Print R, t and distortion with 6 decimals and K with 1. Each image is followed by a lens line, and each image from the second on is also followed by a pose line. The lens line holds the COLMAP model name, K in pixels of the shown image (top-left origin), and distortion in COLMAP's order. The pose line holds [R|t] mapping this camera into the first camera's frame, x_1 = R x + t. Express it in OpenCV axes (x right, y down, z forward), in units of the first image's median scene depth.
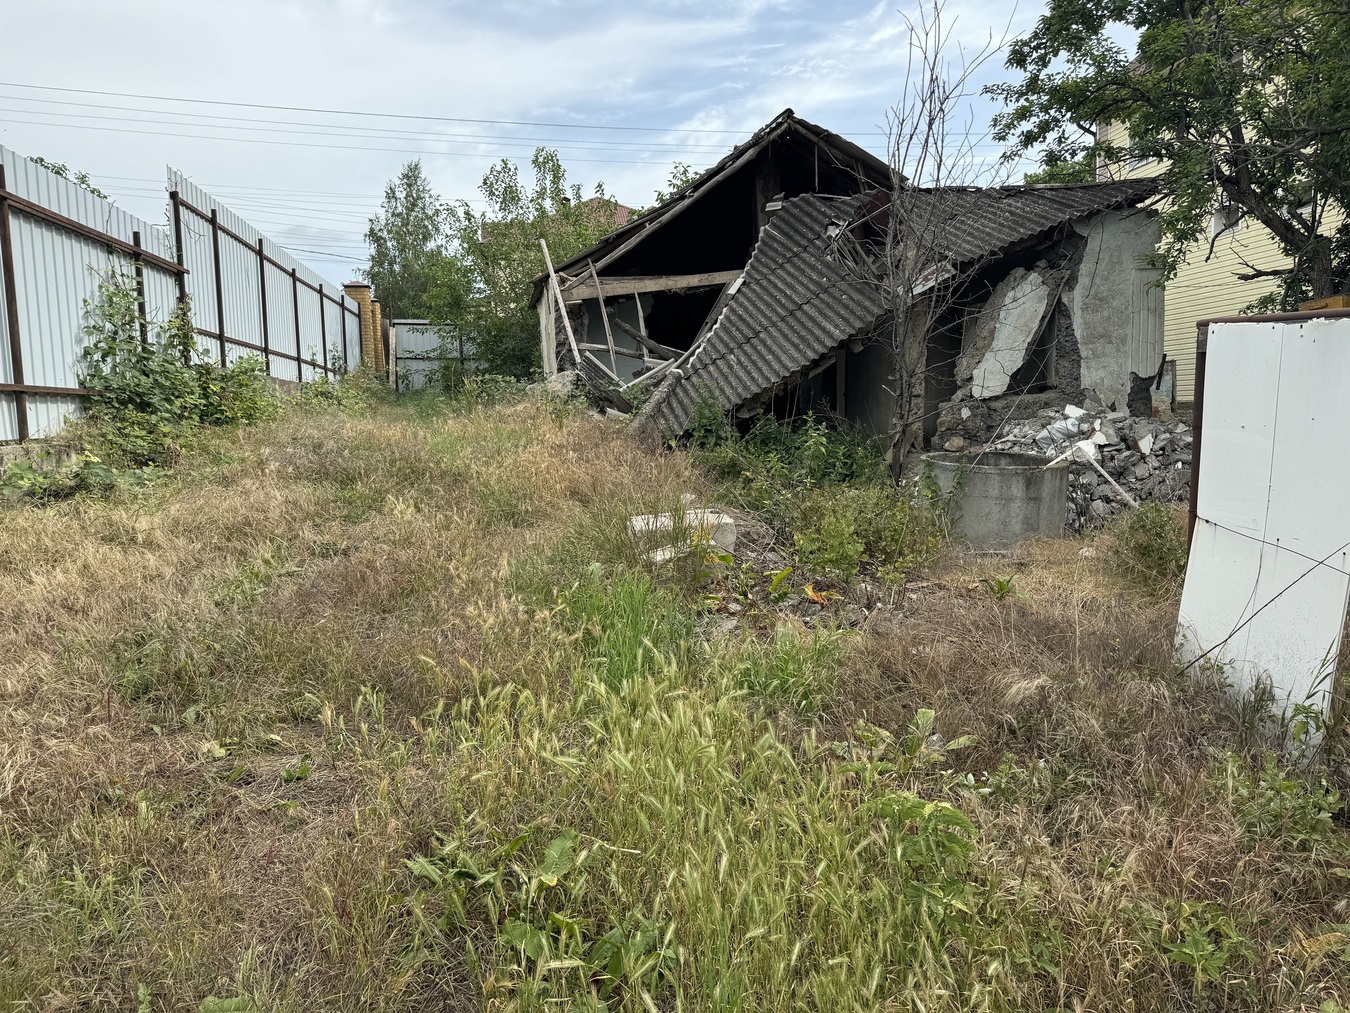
lens RADIAL K [[939.0, 0, 675.0], [0, 939.0, 506.5], [0, 0, 1]] dist [0.077484, -0.096294]
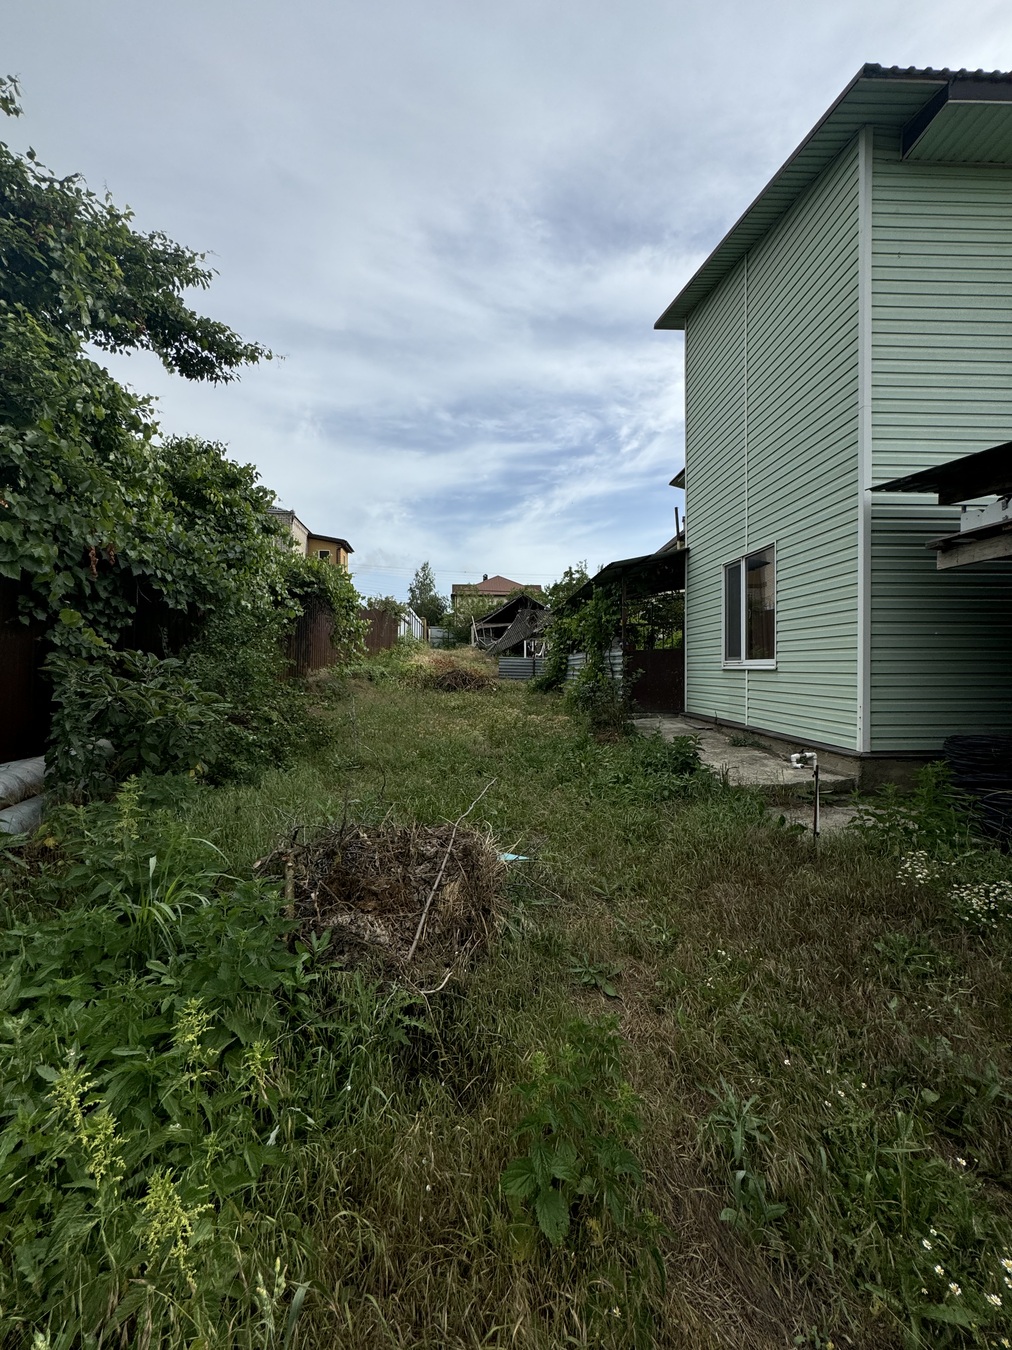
lens RADIAL K [[537.2, 0, 506.0], [0, 537.2, 675.0], [0, 0, 1]] dist [-0.000768, -0.000064]
pose [[0.997089, 0.025381, -0.071902, 0.133904], [-0.031062, 0.996388, -0.079032, 0.131544], [0.069636, 0.081035, 0.994276, -0.958887]]
